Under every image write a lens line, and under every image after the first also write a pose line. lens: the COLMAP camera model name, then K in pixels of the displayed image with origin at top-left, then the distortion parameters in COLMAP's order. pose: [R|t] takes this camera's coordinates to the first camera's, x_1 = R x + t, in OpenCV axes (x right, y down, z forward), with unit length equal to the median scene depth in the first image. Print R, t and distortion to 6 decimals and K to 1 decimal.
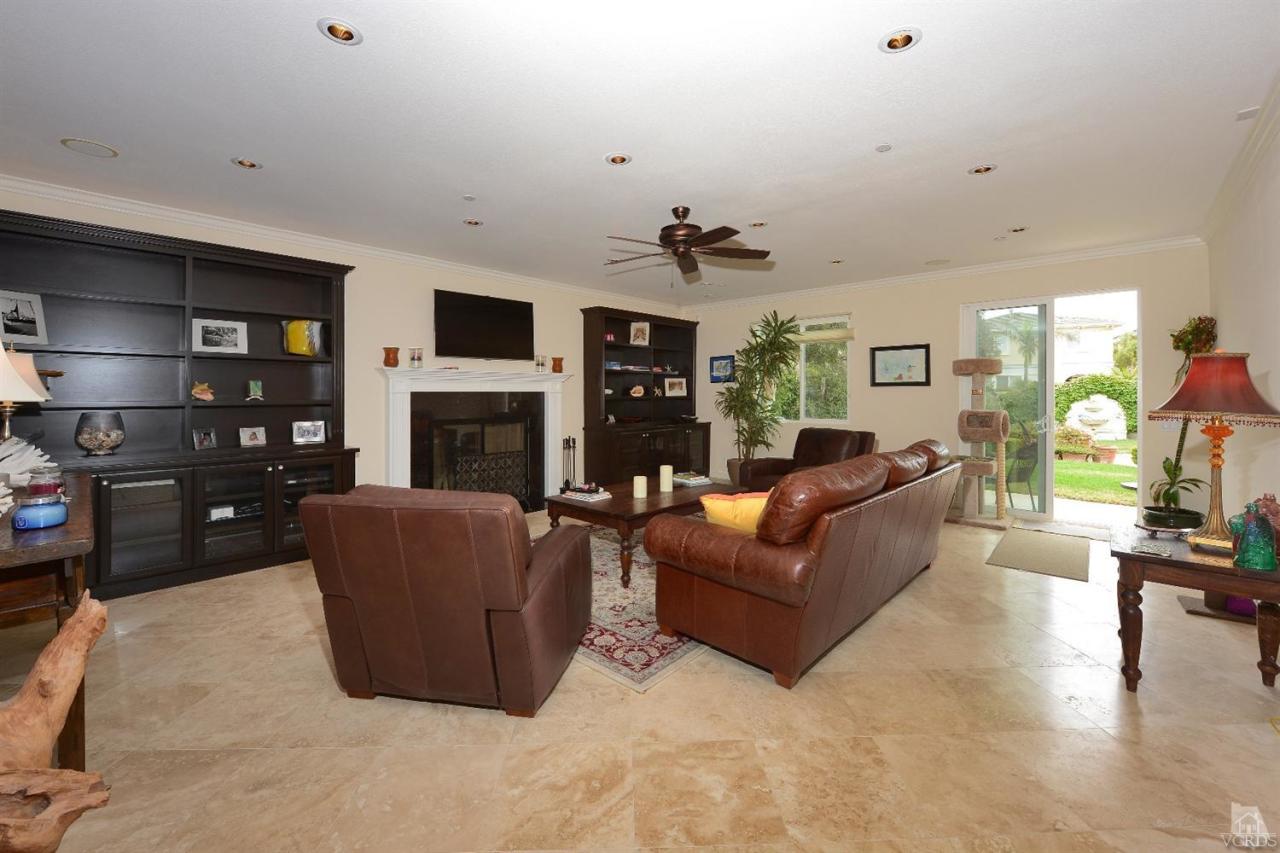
lens RADIAL K [[522.9, 0, 641.3], [0, 522.9, 399.2], [0, 0, 1]] dist [-0.012320, 0.003037]
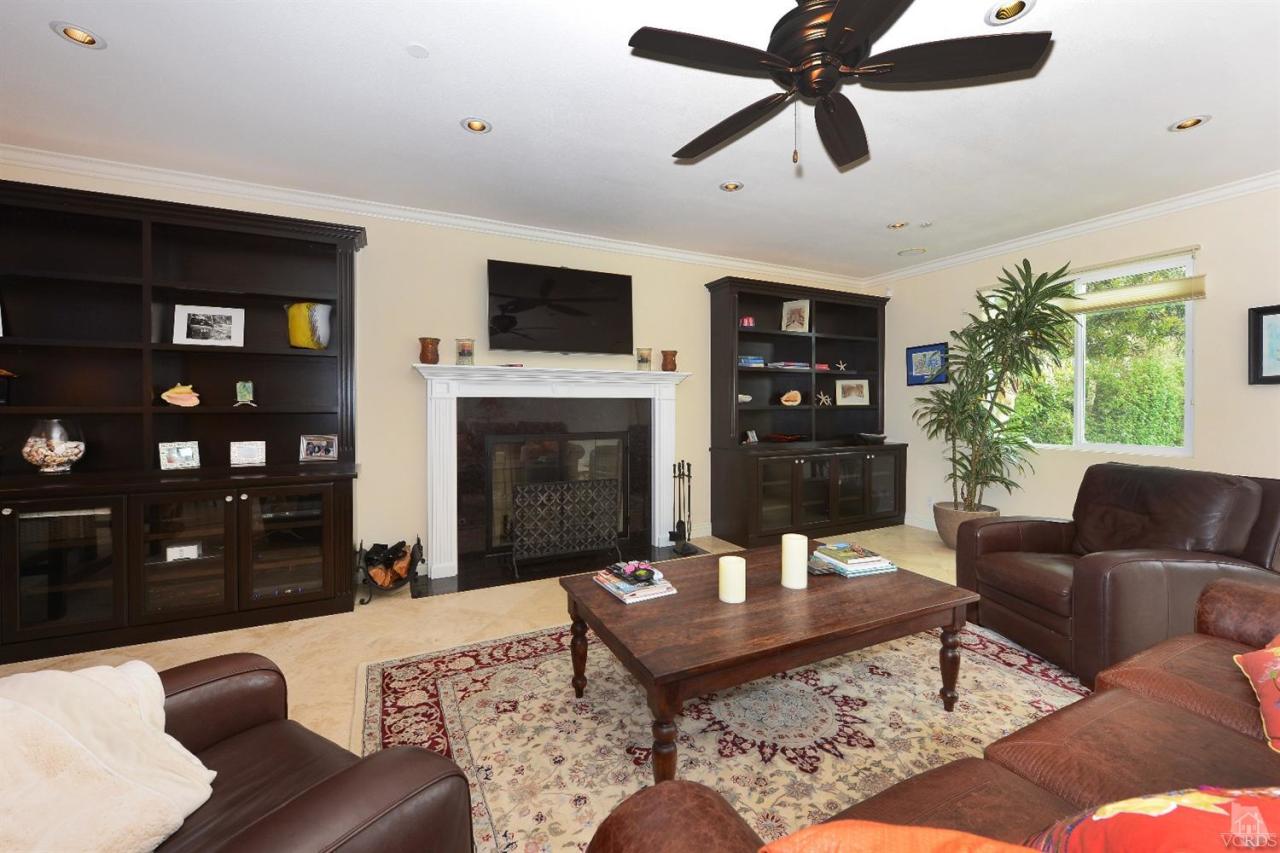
lens RADIAL K [[522.9, 0, 637.5], [0, 522.9, 414.4], [0, 0, 1]] dist [-0.012320, 0.003037]
pose [[0.935381, 0.006516, -0.353582, 0.052413], [-0.004518, 0.999969, 0.006476, 0.003806], [0.353613, -0.004460, 0.935381, 0.289676]]
